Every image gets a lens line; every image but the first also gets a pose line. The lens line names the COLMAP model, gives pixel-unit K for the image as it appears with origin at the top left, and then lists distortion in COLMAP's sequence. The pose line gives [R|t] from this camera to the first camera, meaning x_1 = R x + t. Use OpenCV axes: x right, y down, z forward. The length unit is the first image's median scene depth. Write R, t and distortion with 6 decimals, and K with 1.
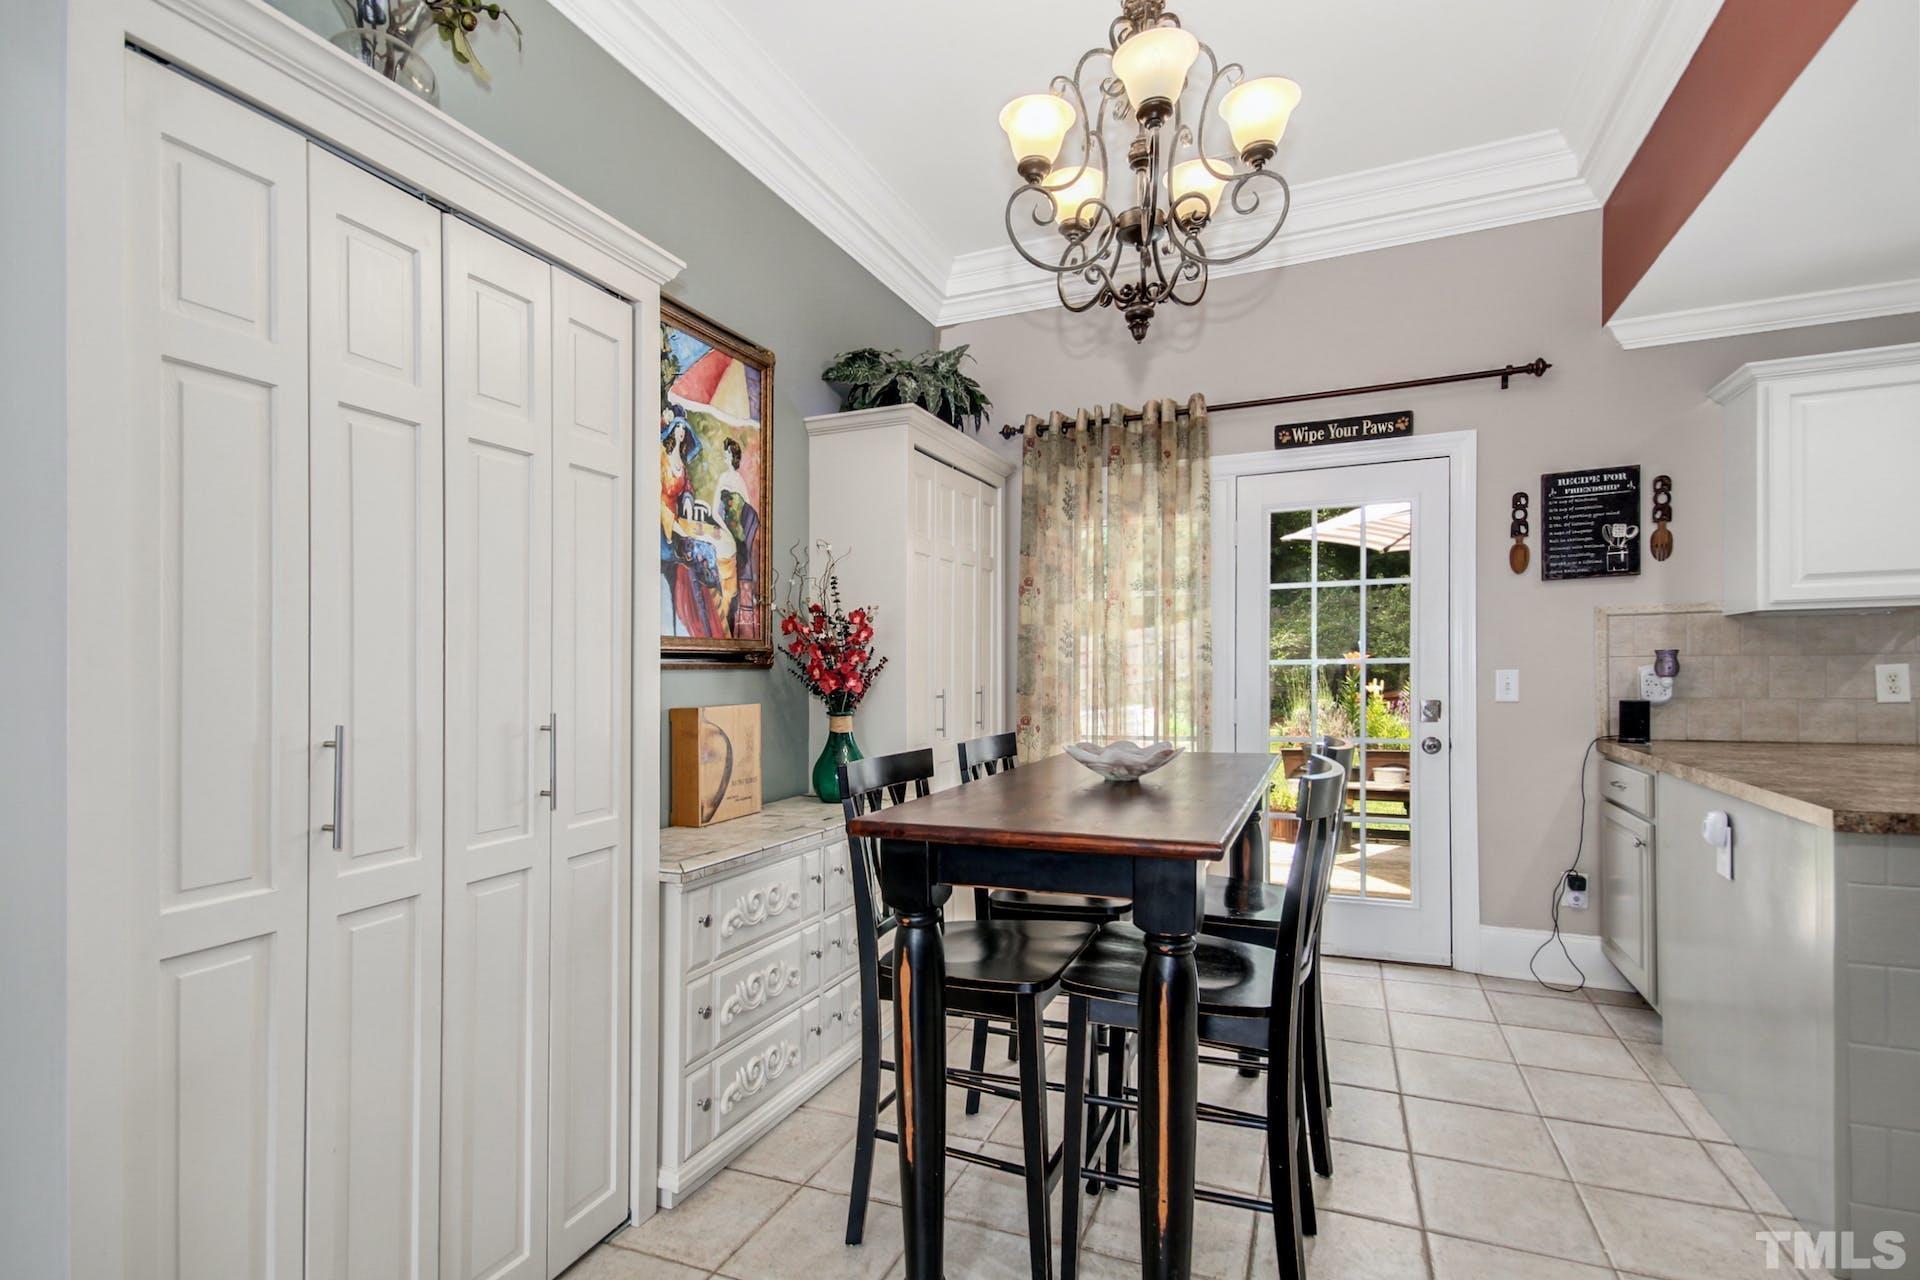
lens RADIAL K [[932.6, 0, 901.7], [0, 932.6, 668.9], [0, 0, 1]] dist [0.022576, -0.009395]
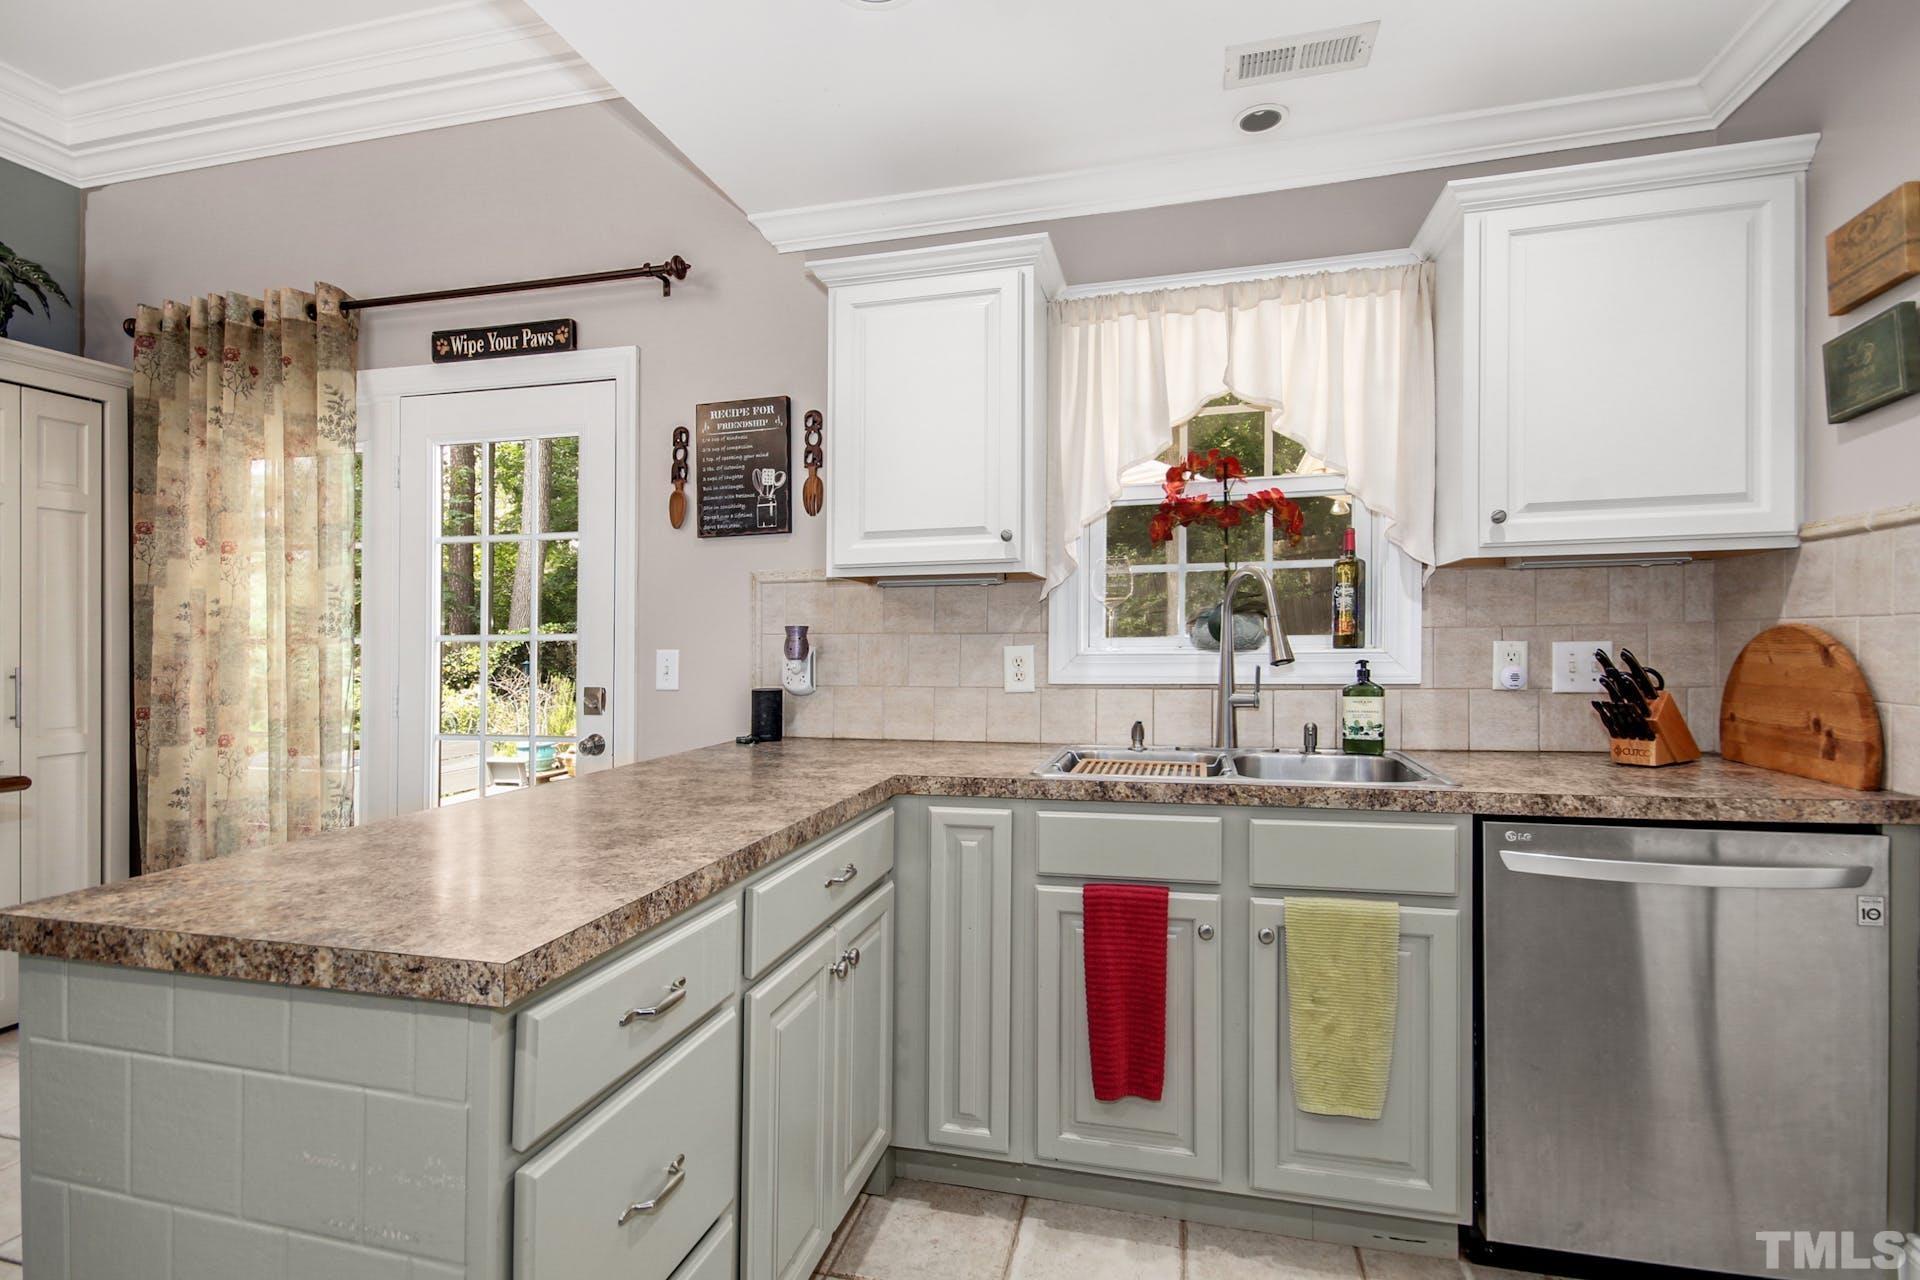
lens RADIAL K [[932.6, 0, 936.9], [0, 932.6, 641.7], [0, 0, 1]] dist [0.022576, -0.009395]
pose [[0.989024, 0.005681, 0.147647, 0.780722], [-0.006039, 0.999980, 0.001975, -0.009011], [-0.147633, -0.002845, 0.989038, 0.190946]]
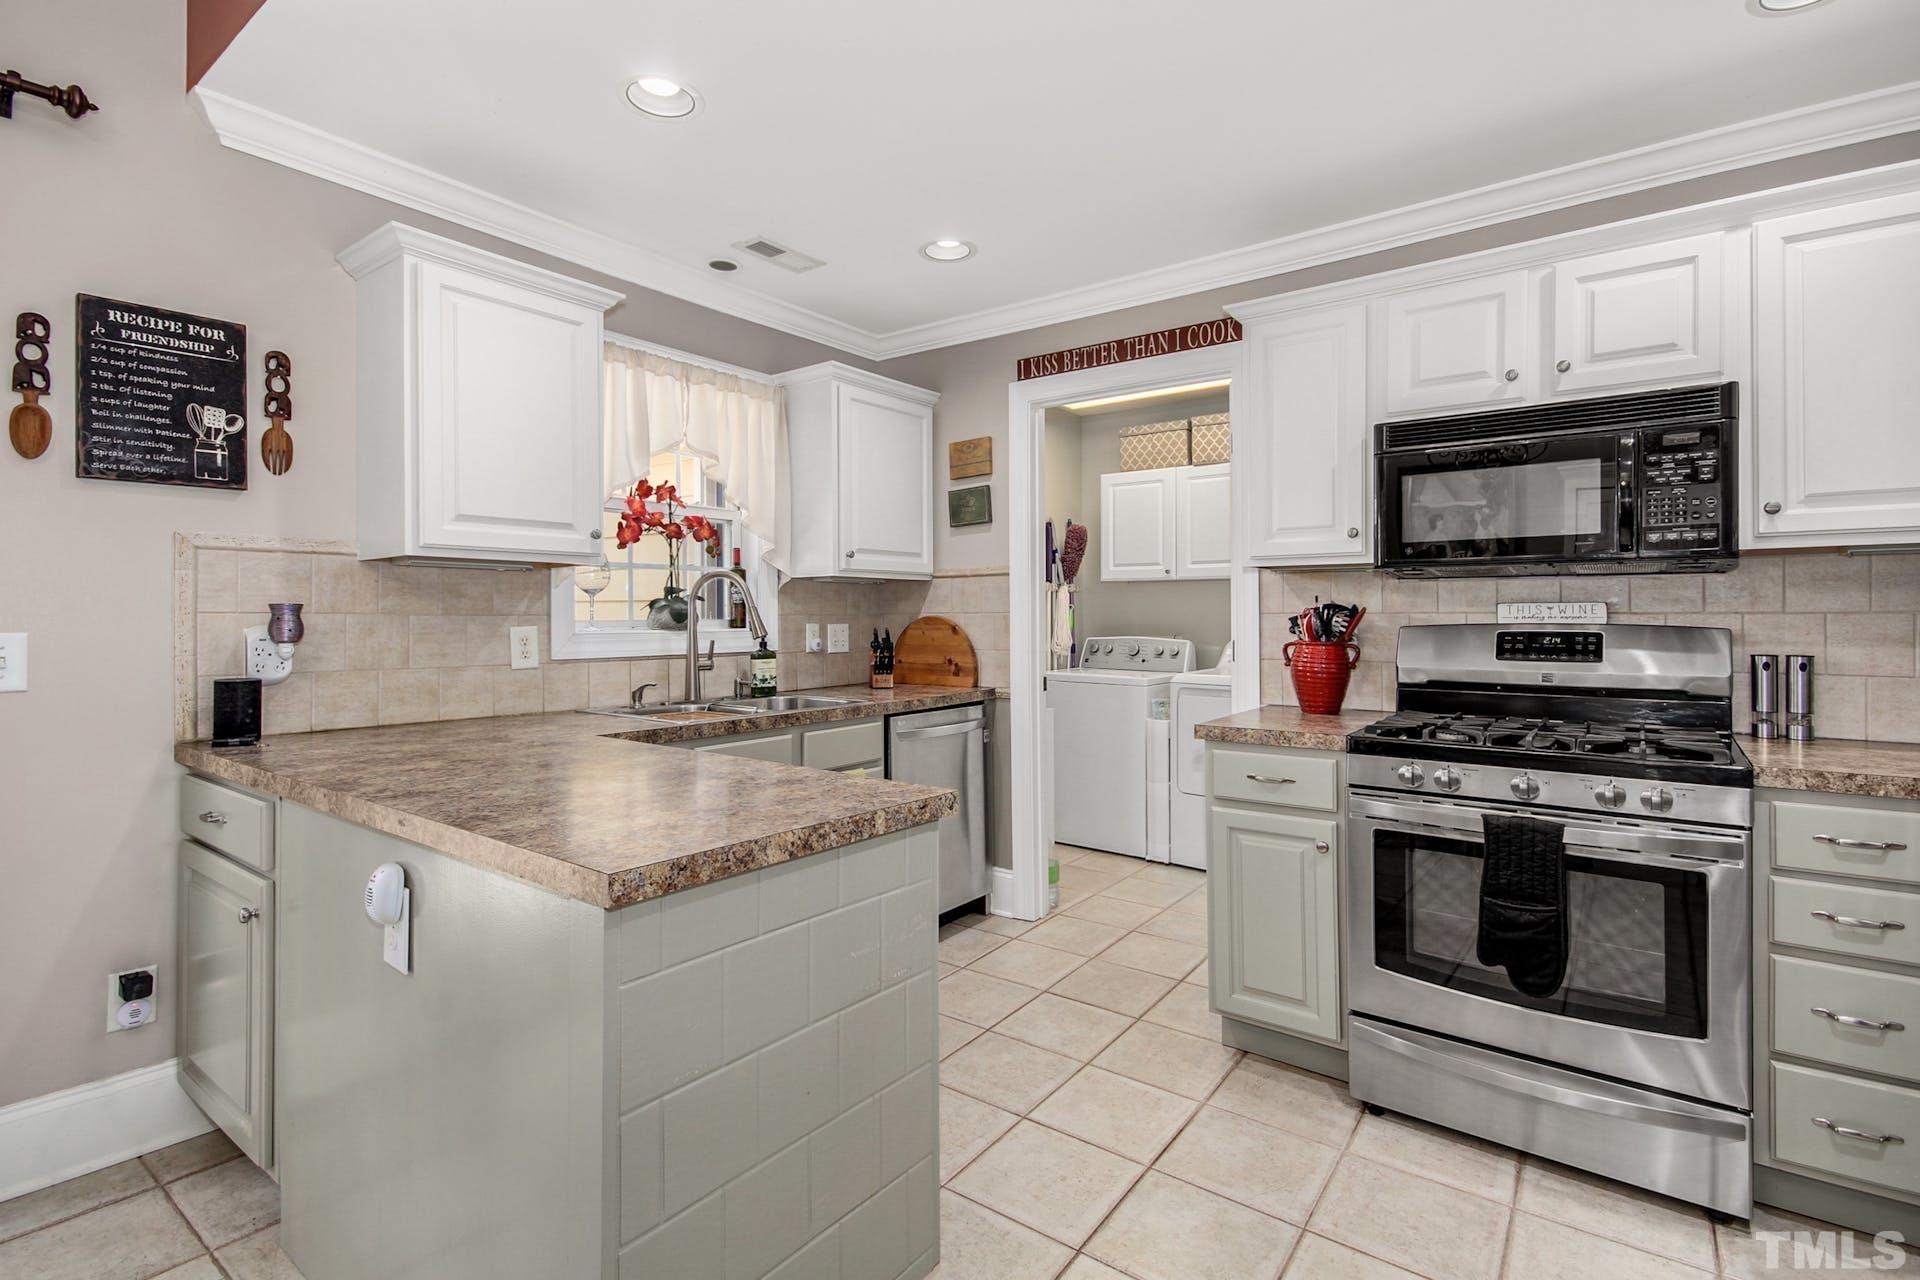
lens RADIAL K [[932.6, 0, 993.2], [0, 932.6, 627.6], [0, 0, 1]] dist [0.022576, -0.009395]
pose [[0.209273, 0.003474, 0.977851, 0.238577], [-0.007216, 0.999972, -0.002008, -0.005130], [-0.977831, -0.006636, 0.209292, 0.337670]]
